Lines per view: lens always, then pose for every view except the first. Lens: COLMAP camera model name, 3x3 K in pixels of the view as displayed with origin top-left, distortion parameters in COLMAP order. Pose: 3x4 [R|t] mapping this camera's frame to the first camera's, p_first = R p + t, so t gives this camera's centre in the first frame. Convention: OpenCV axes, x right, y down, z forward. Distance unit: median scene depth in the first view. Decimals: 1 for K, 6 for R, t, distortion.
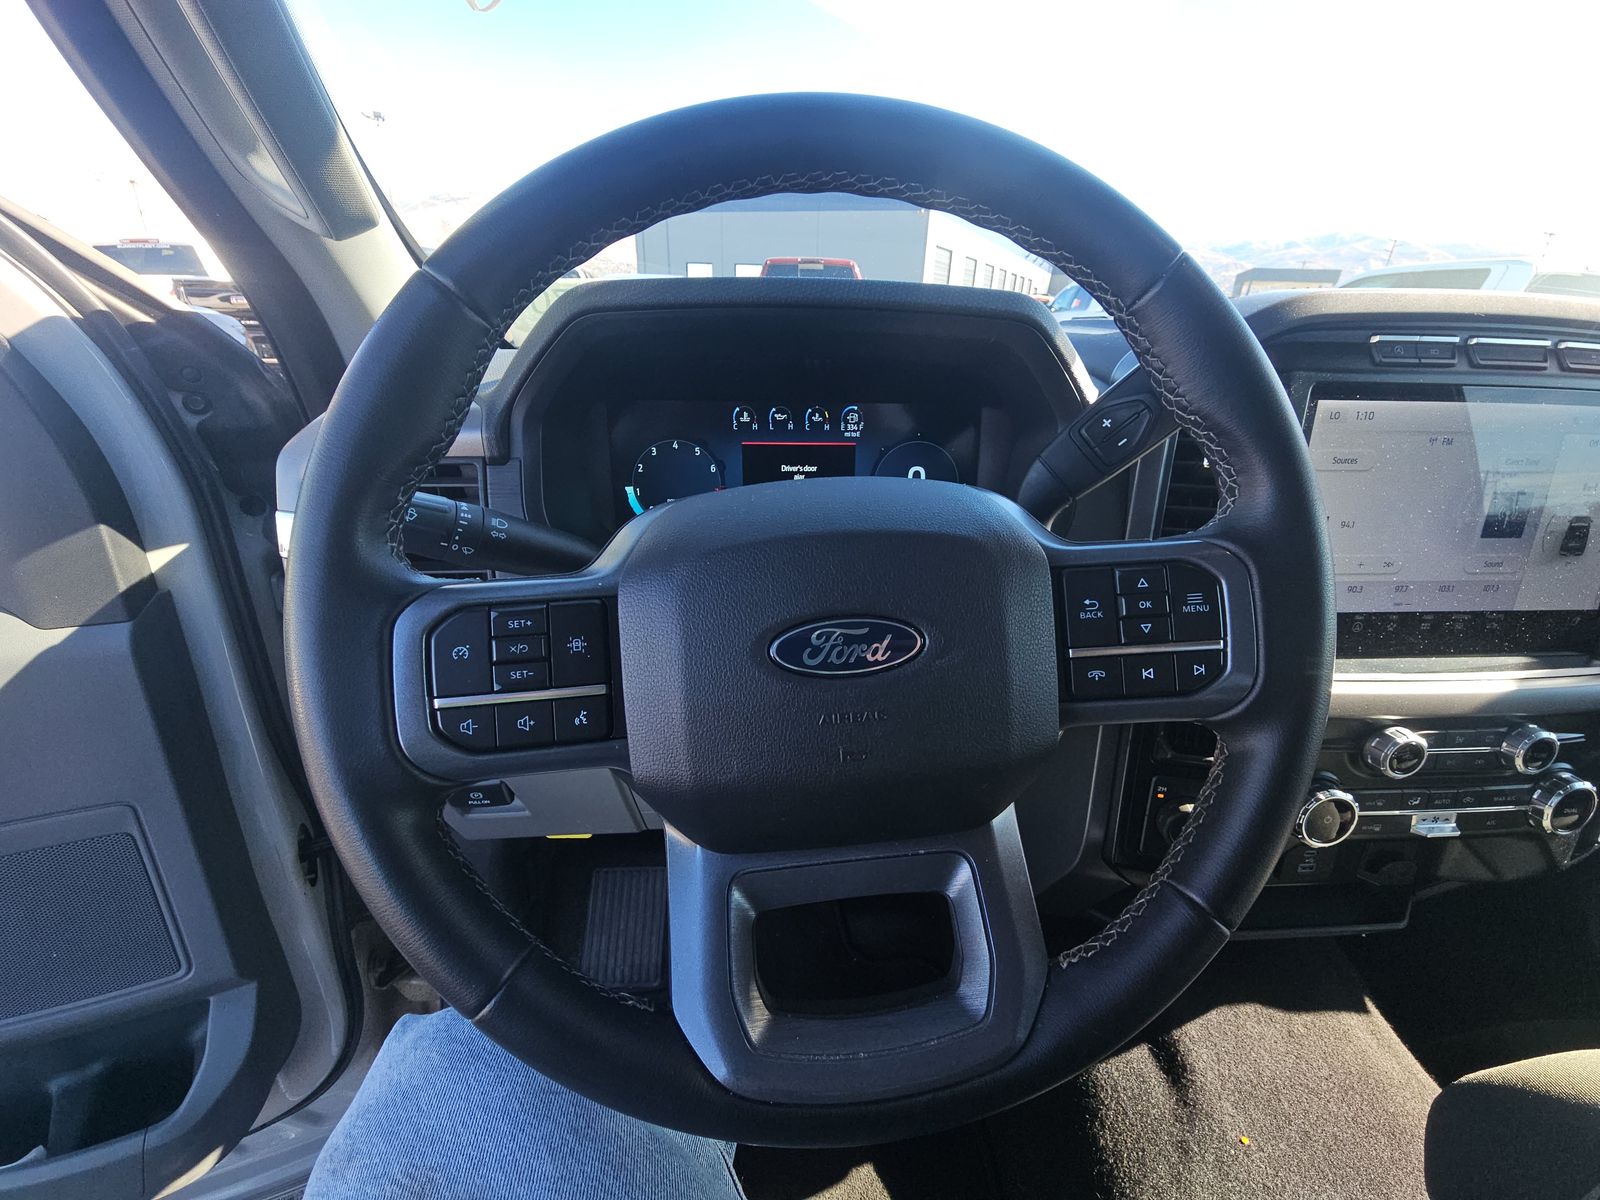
lens RADIAL K [[649.3, 0, 815.6], [0, 649.3, 605.0], [0, 0, 1]] dist [0.001781, -0.000330]
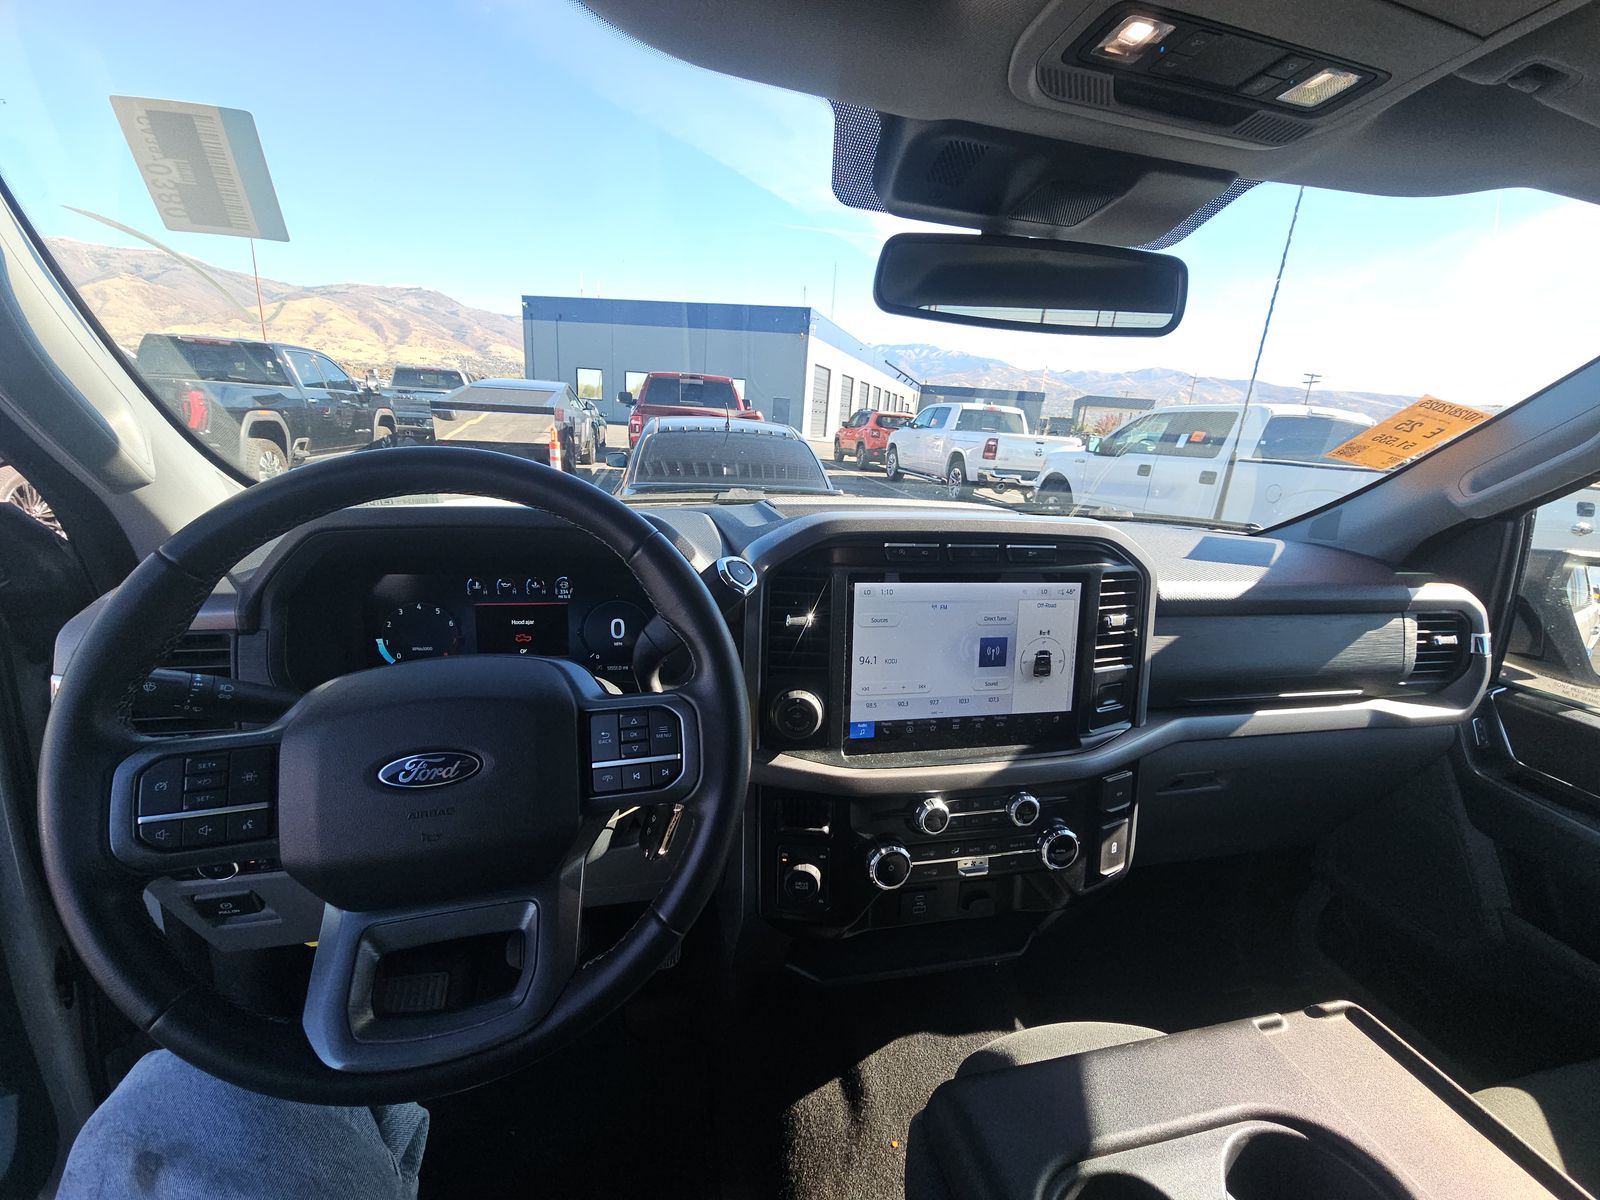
lens RADIAL K [[649.3, 0, 815.6], [0, 649.3, 605.0], [0, 0, 1]] dist [0.001781, -0.000330]
pose [[0.986949, -0.009256, 0.160764, 0.399375], [0.031999, 0.989710, -0.139463, -0.047241], [-0.157819, 0.142787, 0.977090, -0.443603]]
